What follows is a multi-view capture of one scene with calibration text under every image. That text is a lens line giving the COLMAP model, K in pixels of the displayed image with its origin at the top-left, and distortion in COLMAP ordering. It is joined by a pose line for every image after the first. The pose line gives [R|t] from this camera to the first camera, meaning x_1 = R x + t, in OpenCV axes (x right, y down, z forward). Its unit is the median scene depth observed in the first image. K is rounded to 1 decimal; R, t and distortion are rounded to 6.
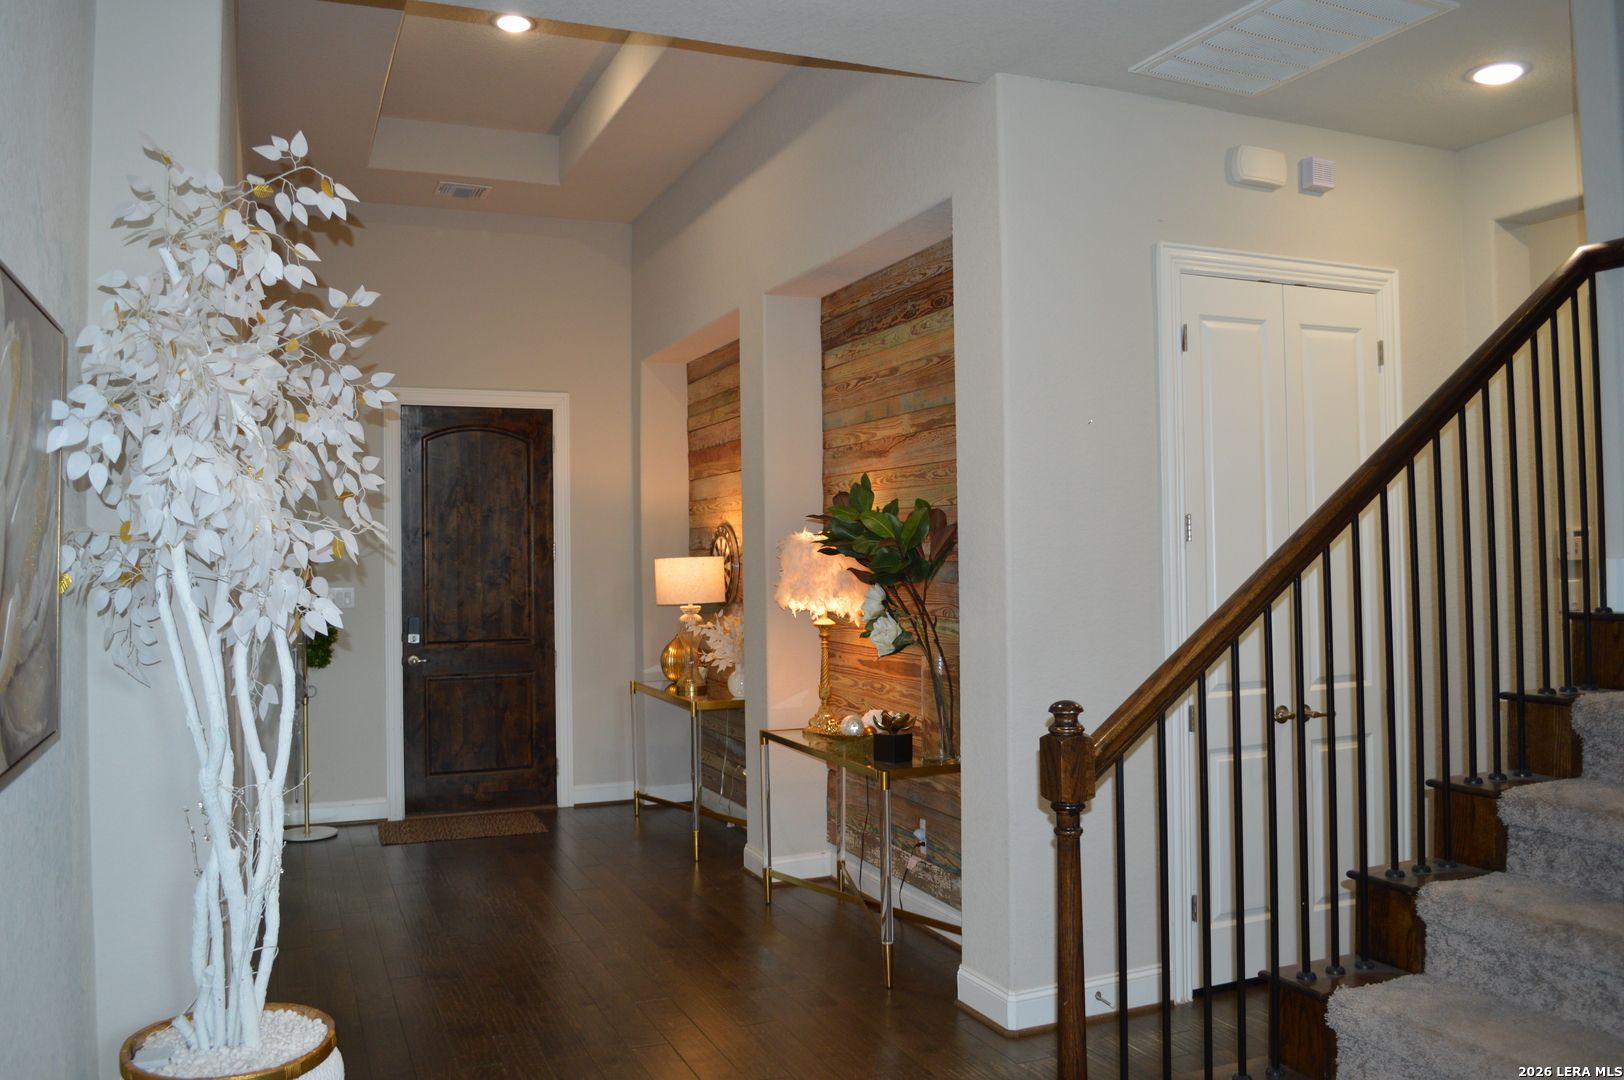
lens RADIAL K [[1298.5, 0, 812.0], [0, 1298.5, 540.0], [0, 0, 1]] dist [-0.078819, 0.004302]
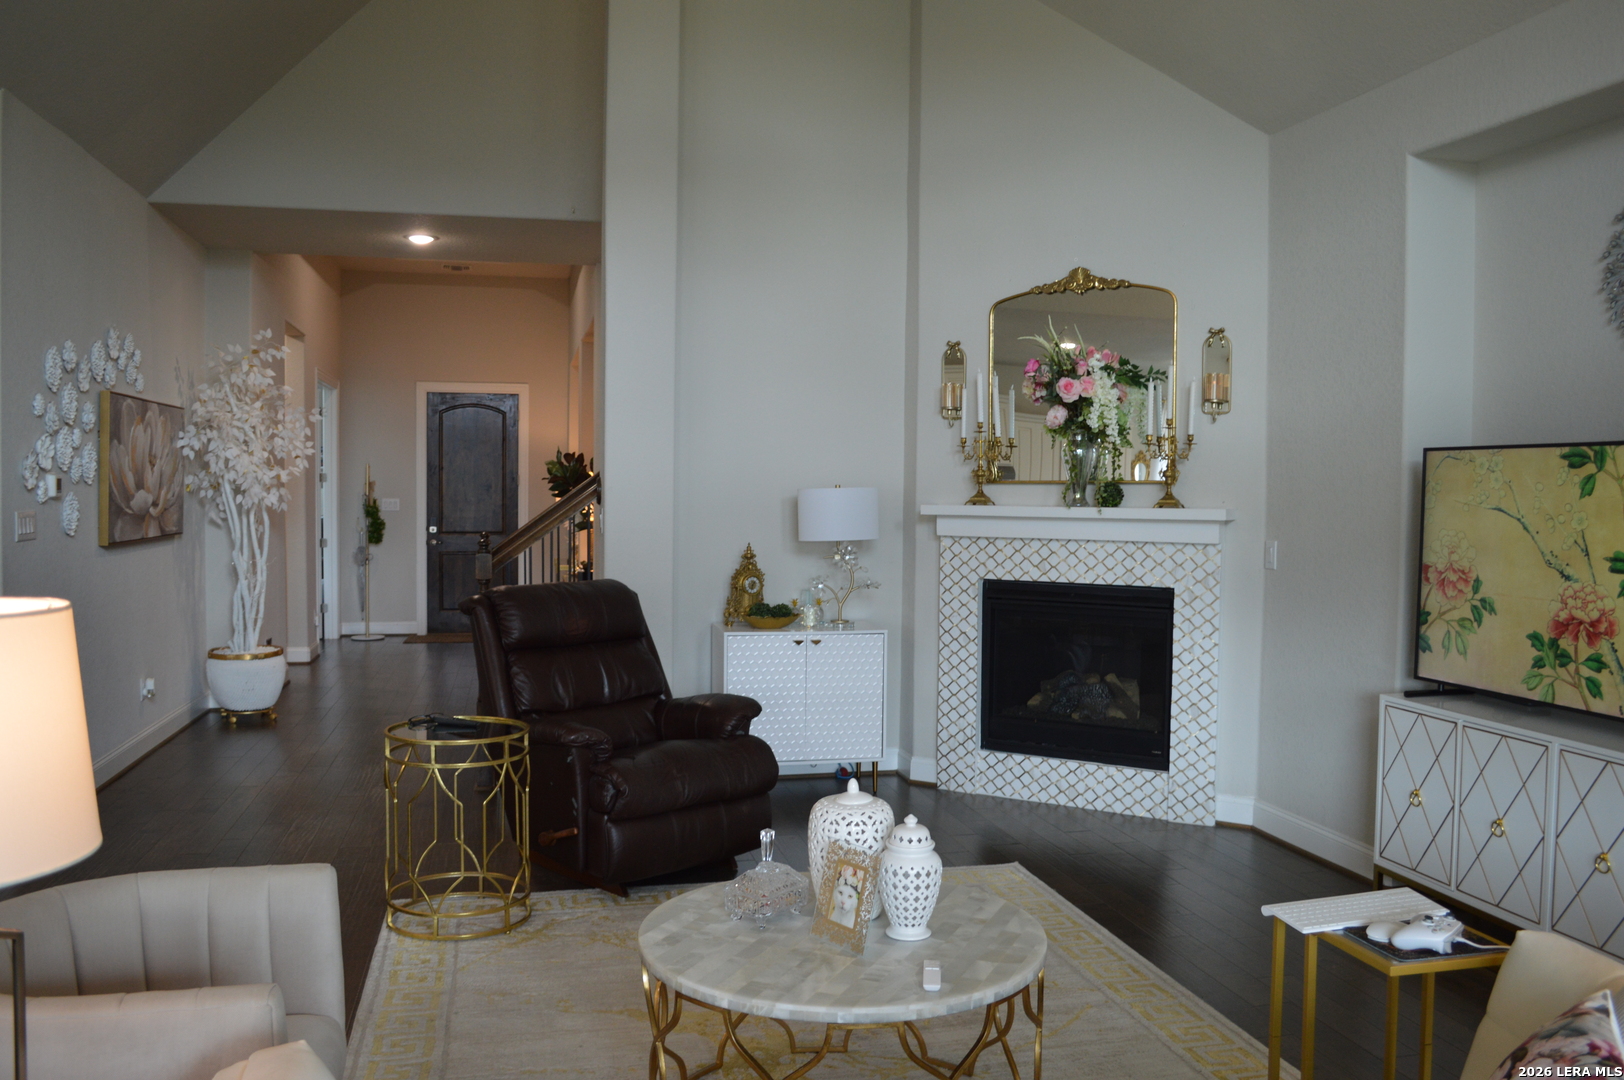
lens RADIAL K [[1298.5, 0, 812.0], [0, 1298.5, 540.0], [0, 0, 1]] dist [-0.078819, 0.004302]
pose [[0.985349, 0.026895, -0.168419, 0.621293], [-0.018055, 0.998388, 0.053802, -0.014025], [0.169594, -0.049973, 0.984246, -0.783120]]
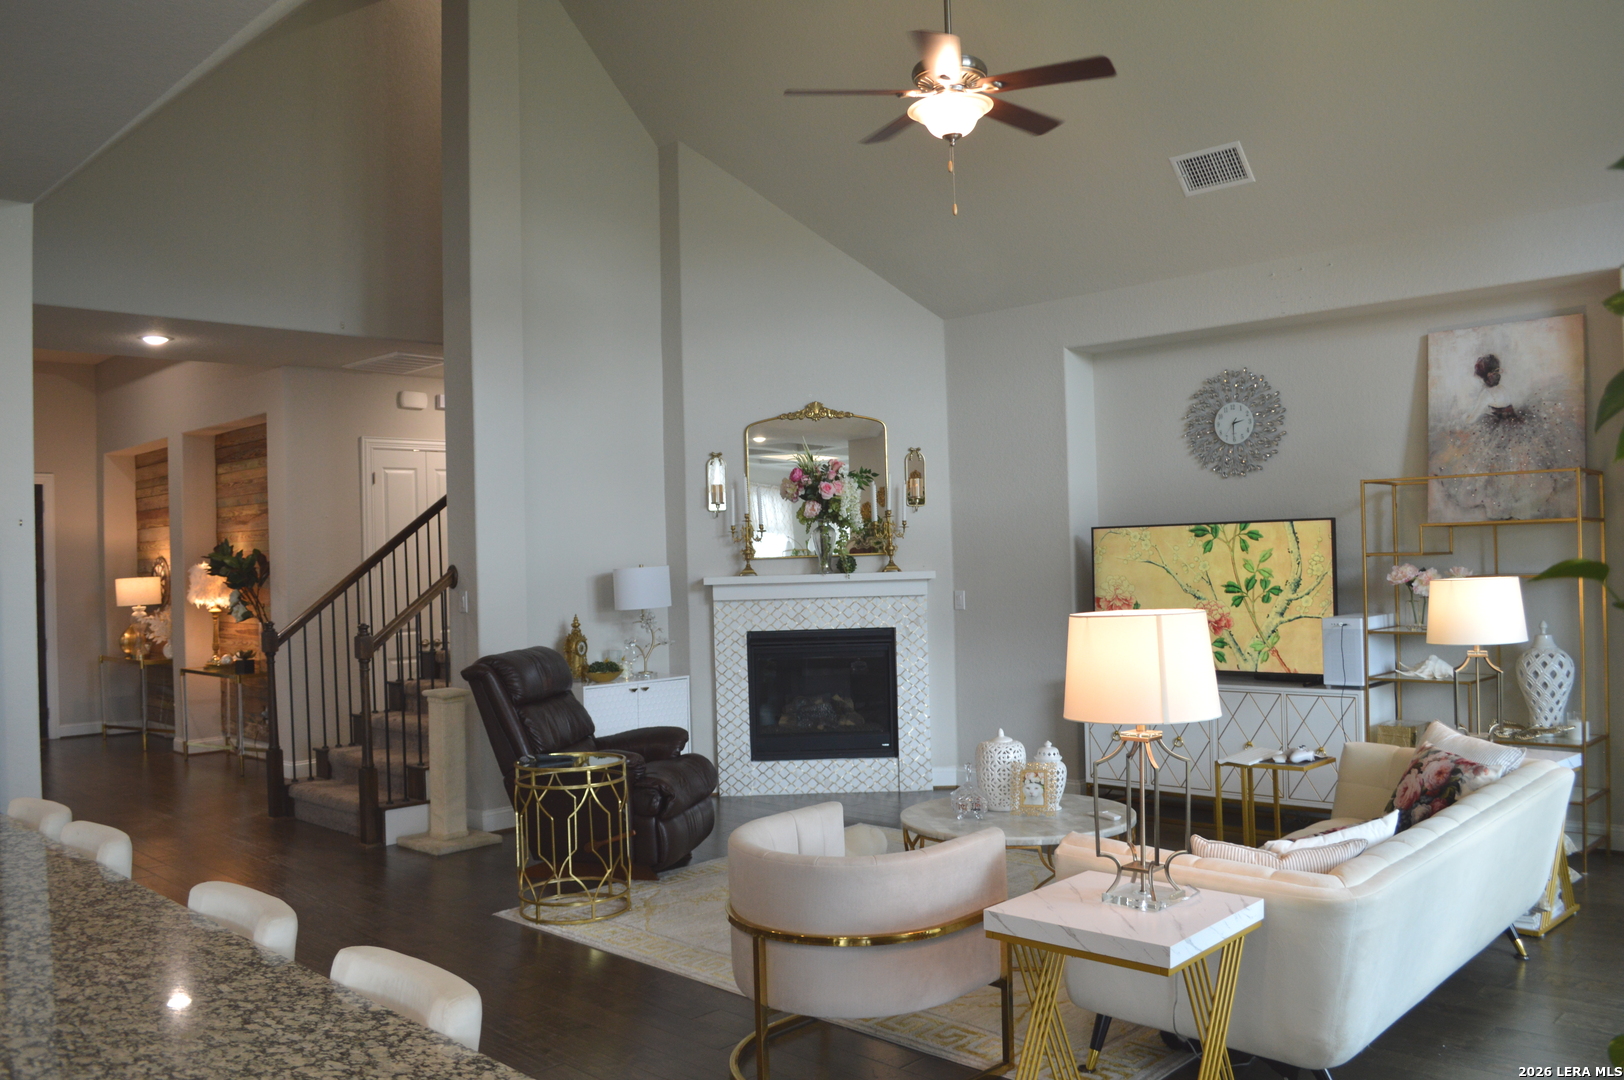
lens RADIAL K [[1298.5, 0, 812.0], [0, 1298.5, 540.0], [0, 0, 1]] dist [-0.078819, 0.004302]
pose [[0.921953, -0.008267, 0.387214, 0.090346], [0.012057, 0.999900, -0.007358, -0.015784], [-0.387114, 0.011452, 0.921961, -1.046774]]
